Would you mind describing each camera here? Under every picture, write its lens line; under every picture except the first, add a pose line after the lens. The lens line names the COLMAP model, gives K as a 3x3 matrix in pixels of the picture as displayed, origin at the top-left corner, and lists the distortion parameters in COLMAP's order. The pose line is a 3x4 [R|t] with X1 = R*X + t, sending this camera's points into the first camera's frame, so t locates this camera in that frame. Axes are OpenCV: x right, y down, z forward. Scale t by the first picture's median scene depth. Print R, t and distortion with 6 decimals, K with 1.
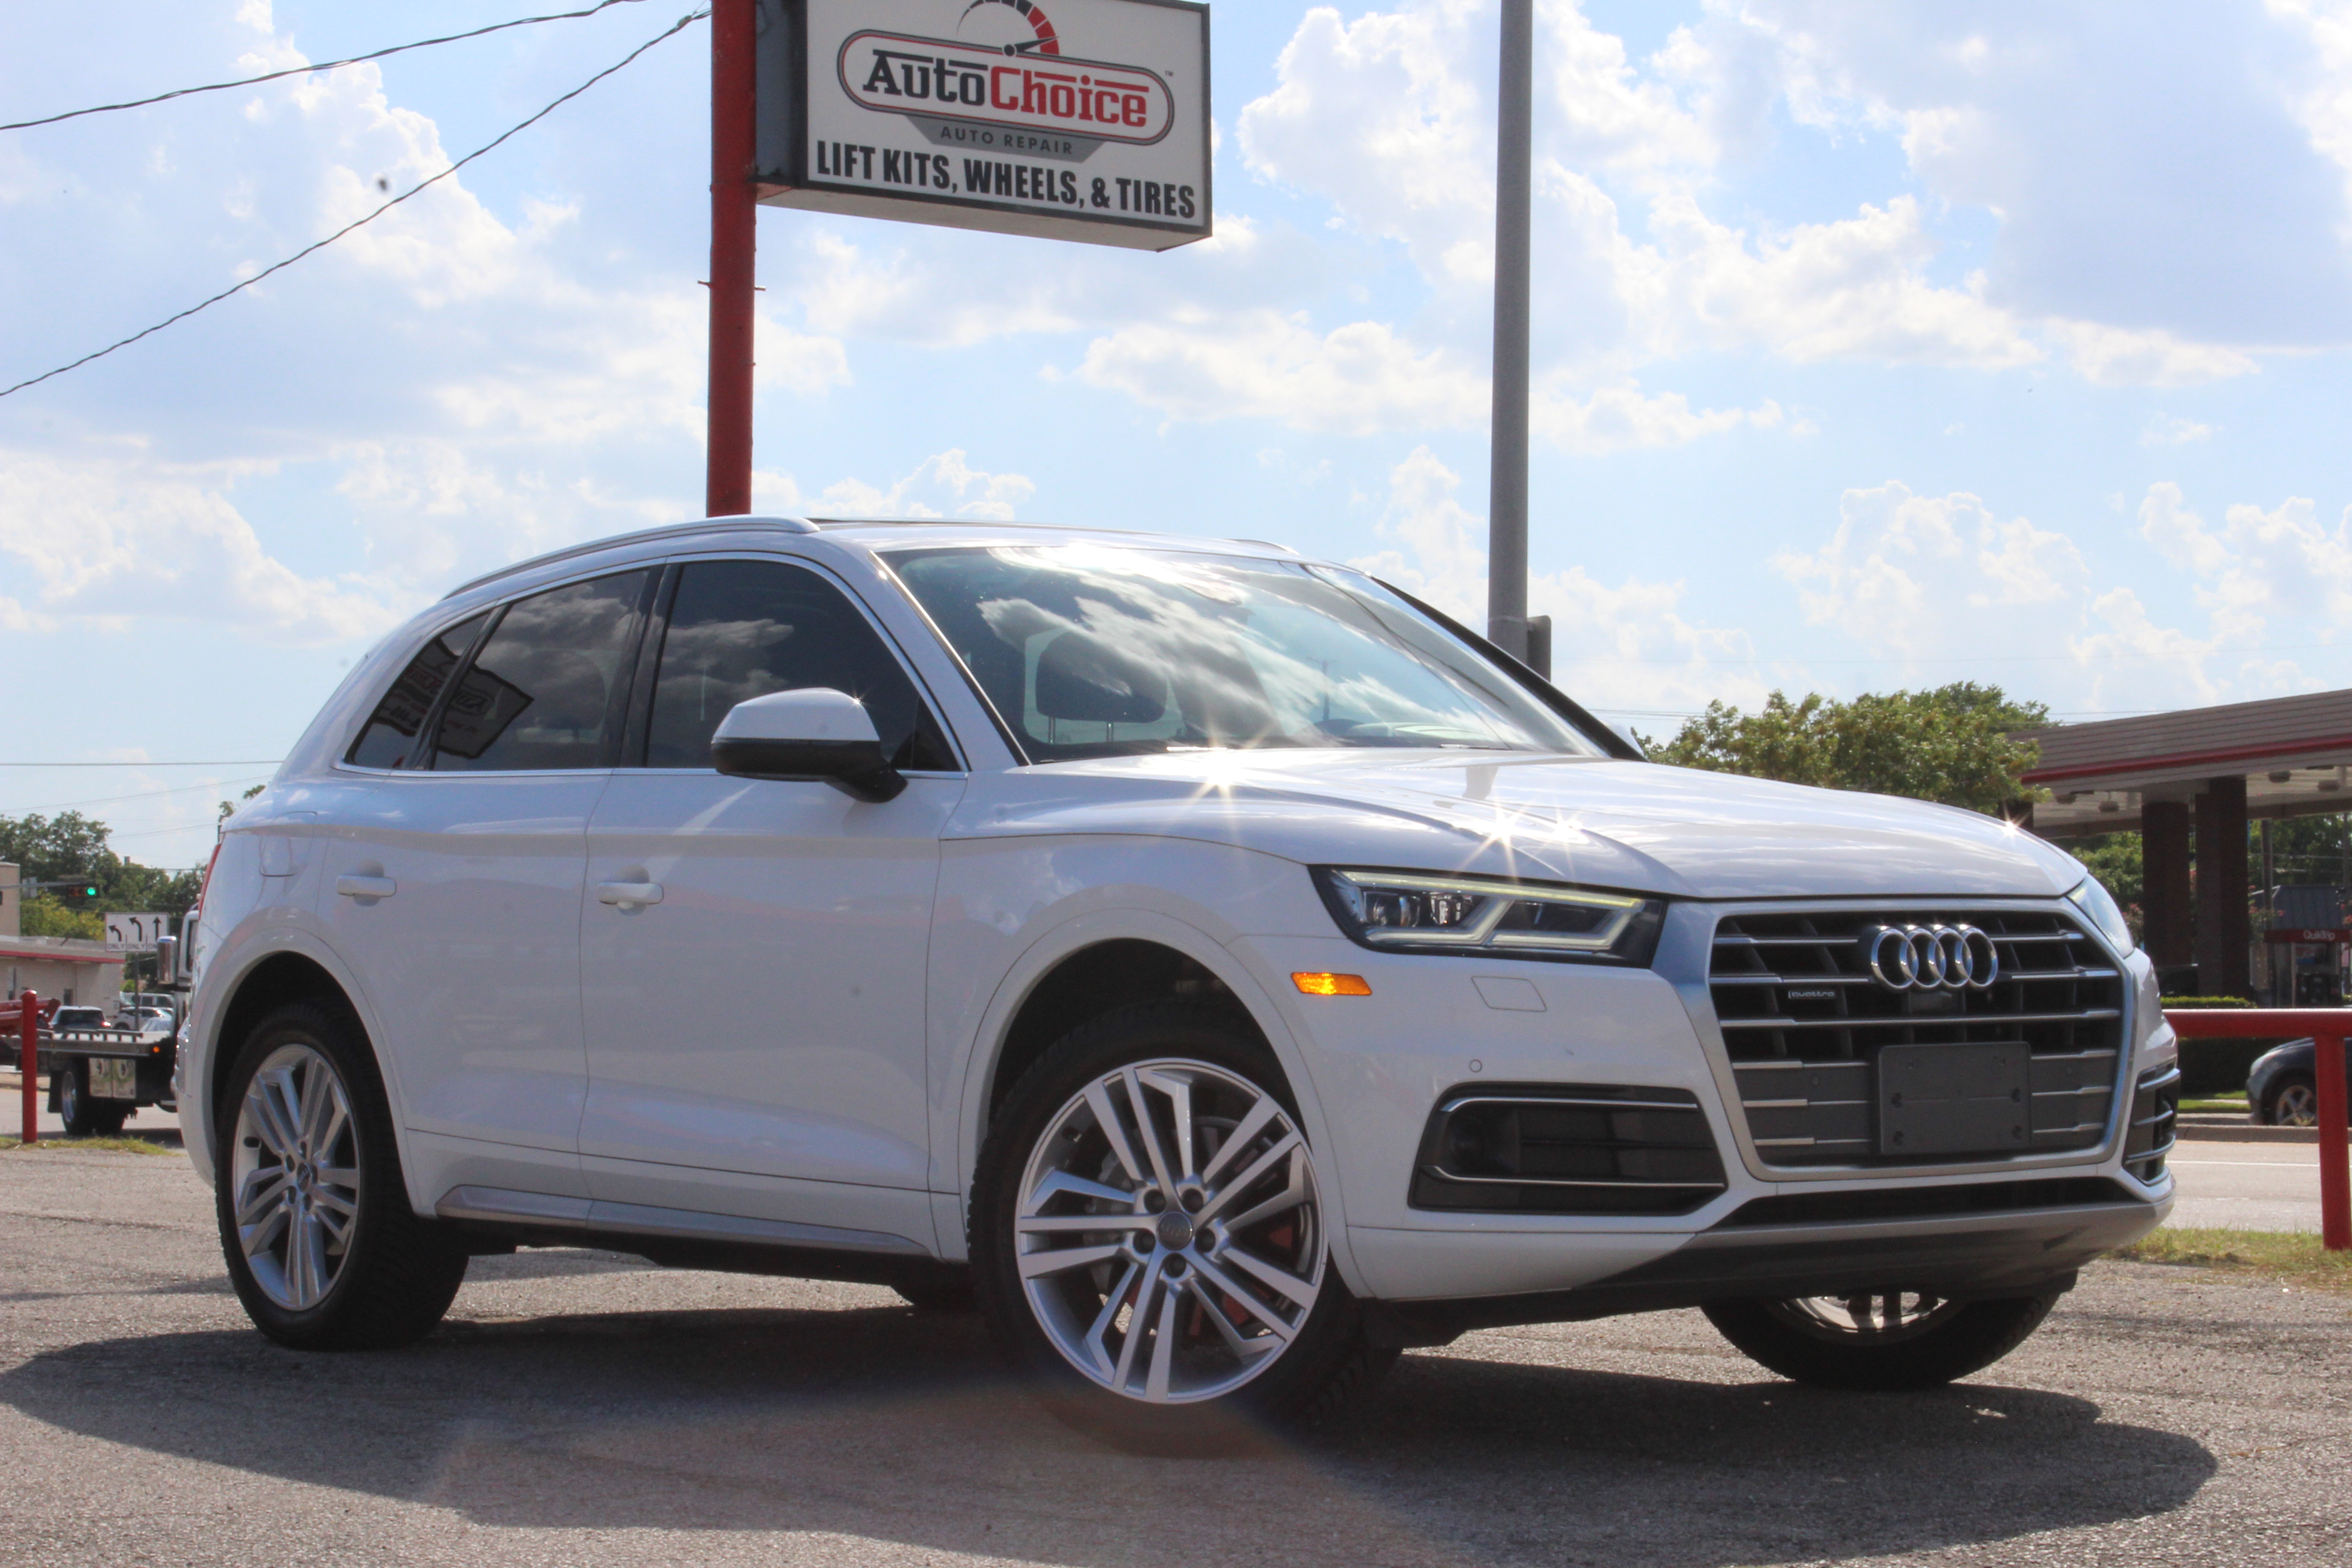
lens RADIAL K [[4510.5, 0, 1121.5], [0, 4510.5, 785.4], [0, 0, 1]] dist [-0.018795, 0.033758]
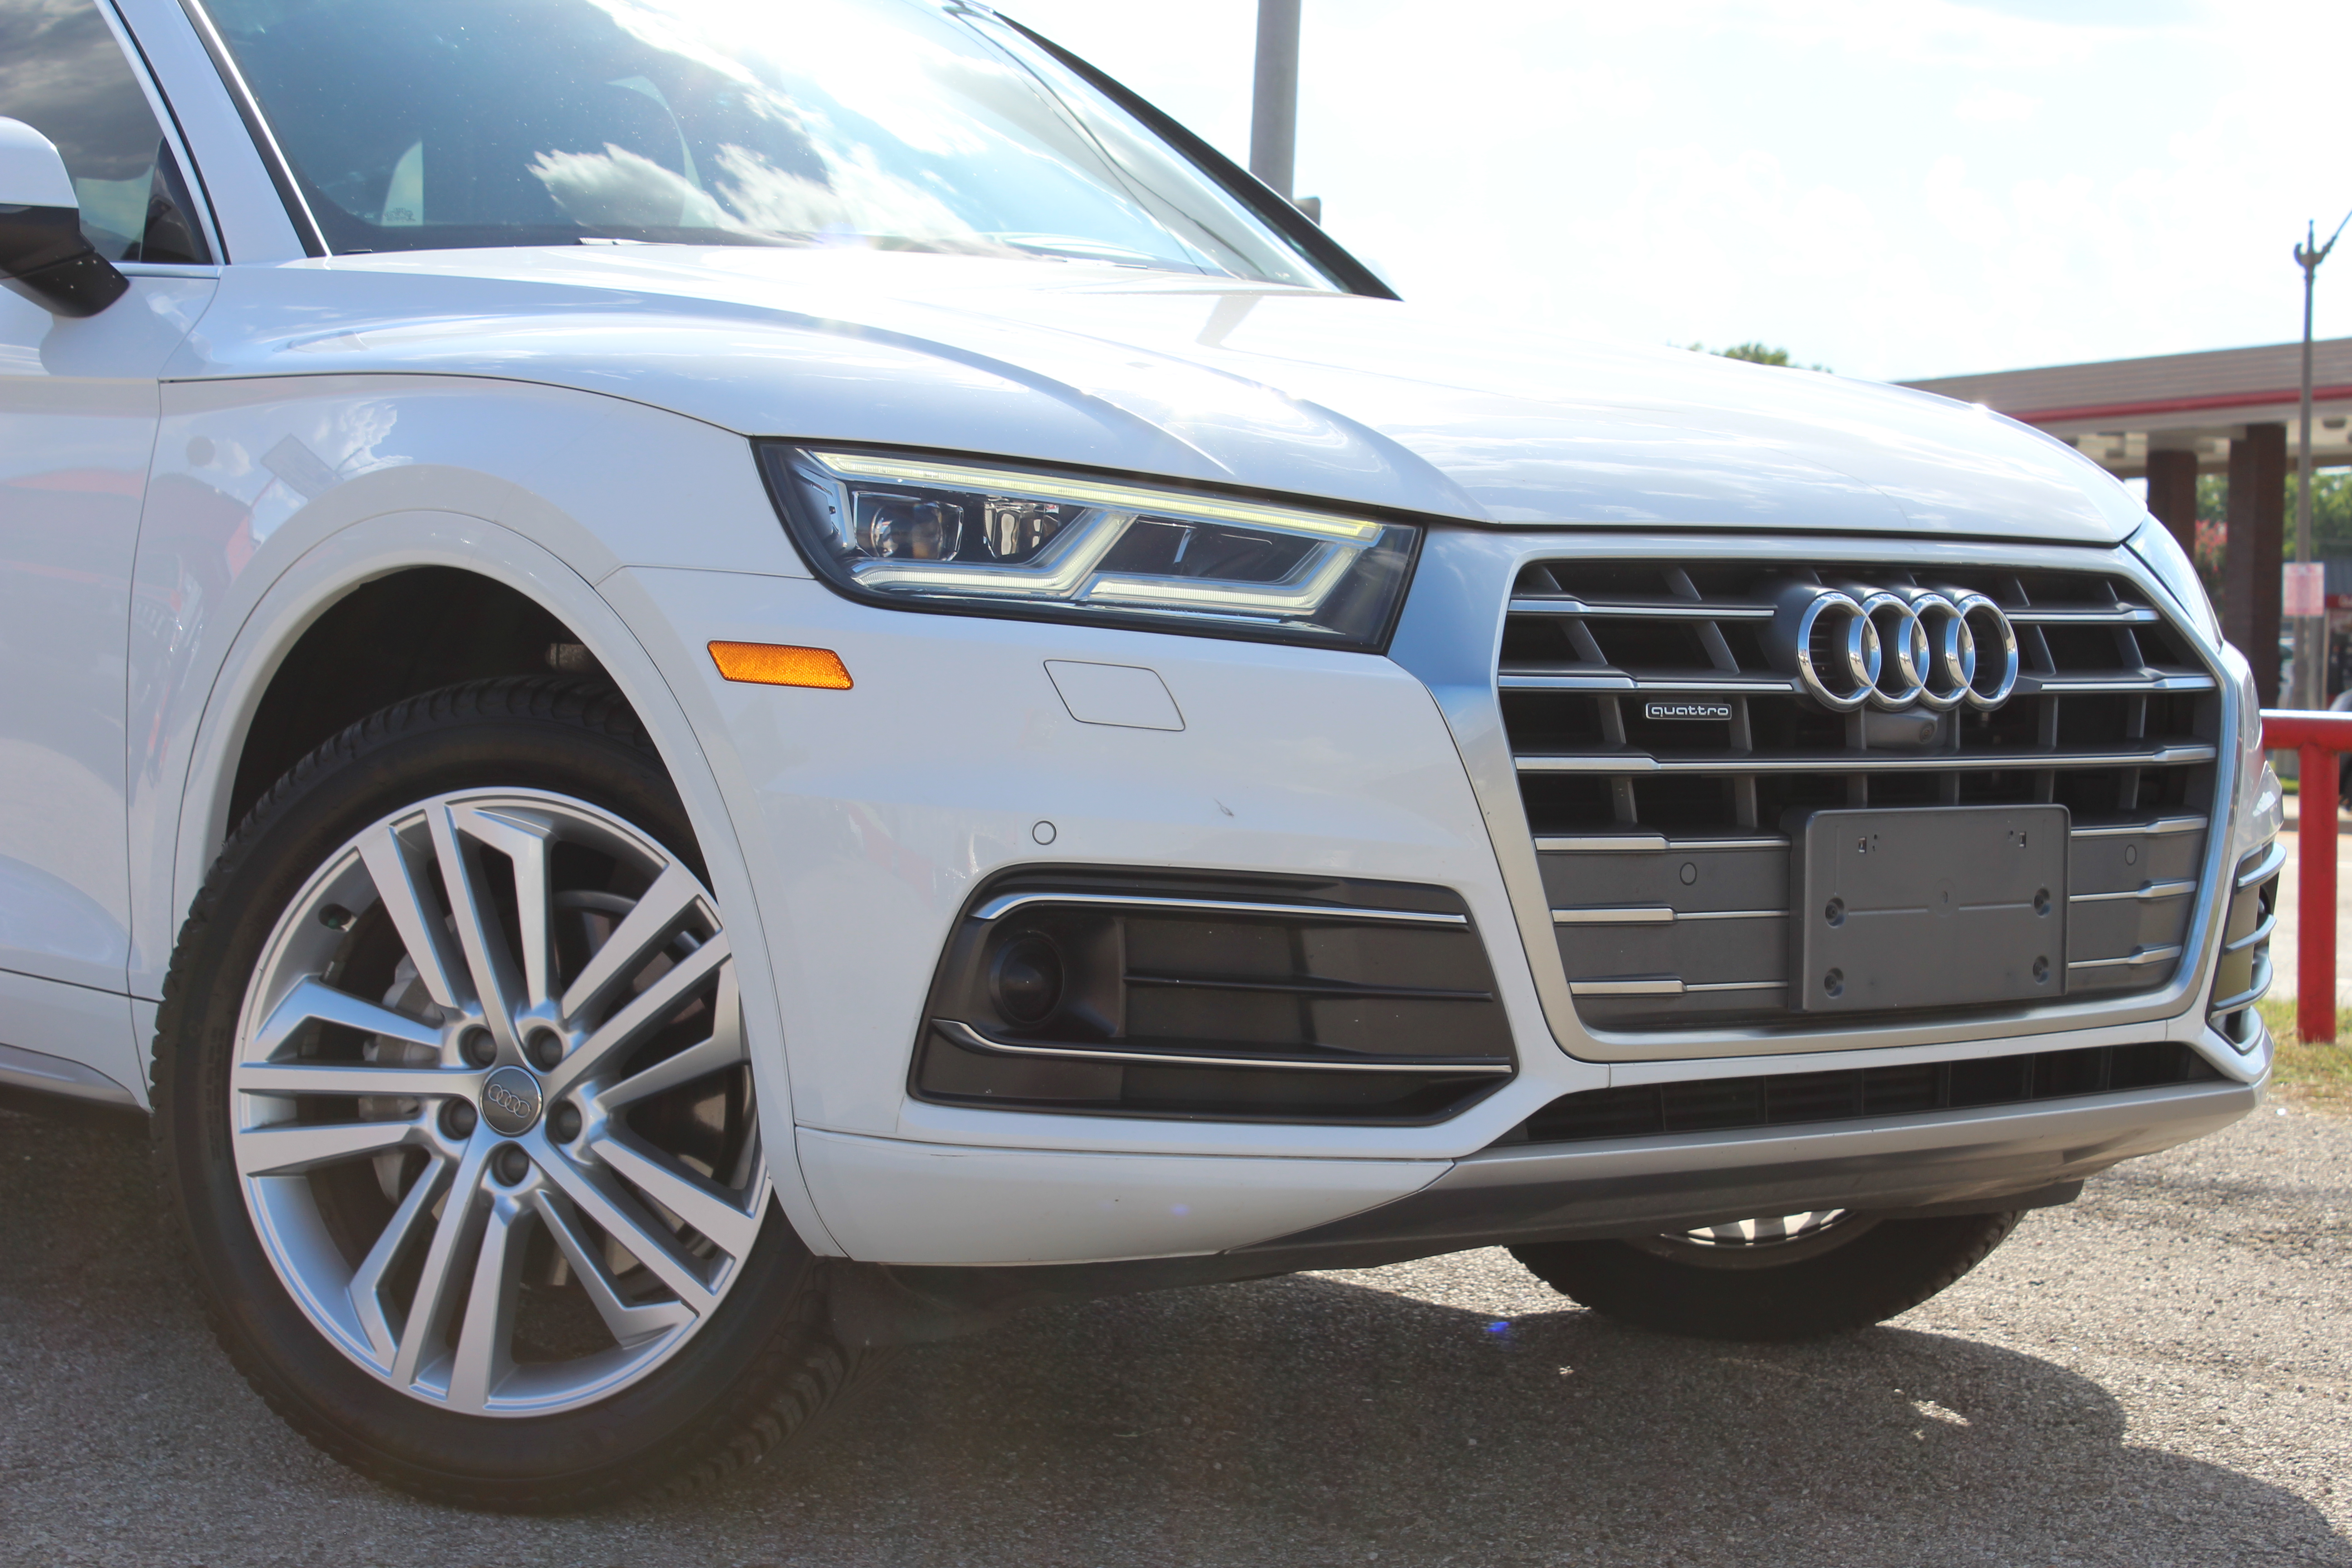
lens RADIAL K [[4614.9, 0, 1176.0], [0, 4614.9, 784.0], [0, 0, 1]] dist [-0.020338, -0.094366]
pose [[0.997661, 0.028665, 0.062061, 0.057220], [-0.033577, 0.996260, 0.079612, 0.013076], [-0.059547, -0.081510, 0.994892, 0.445198]]
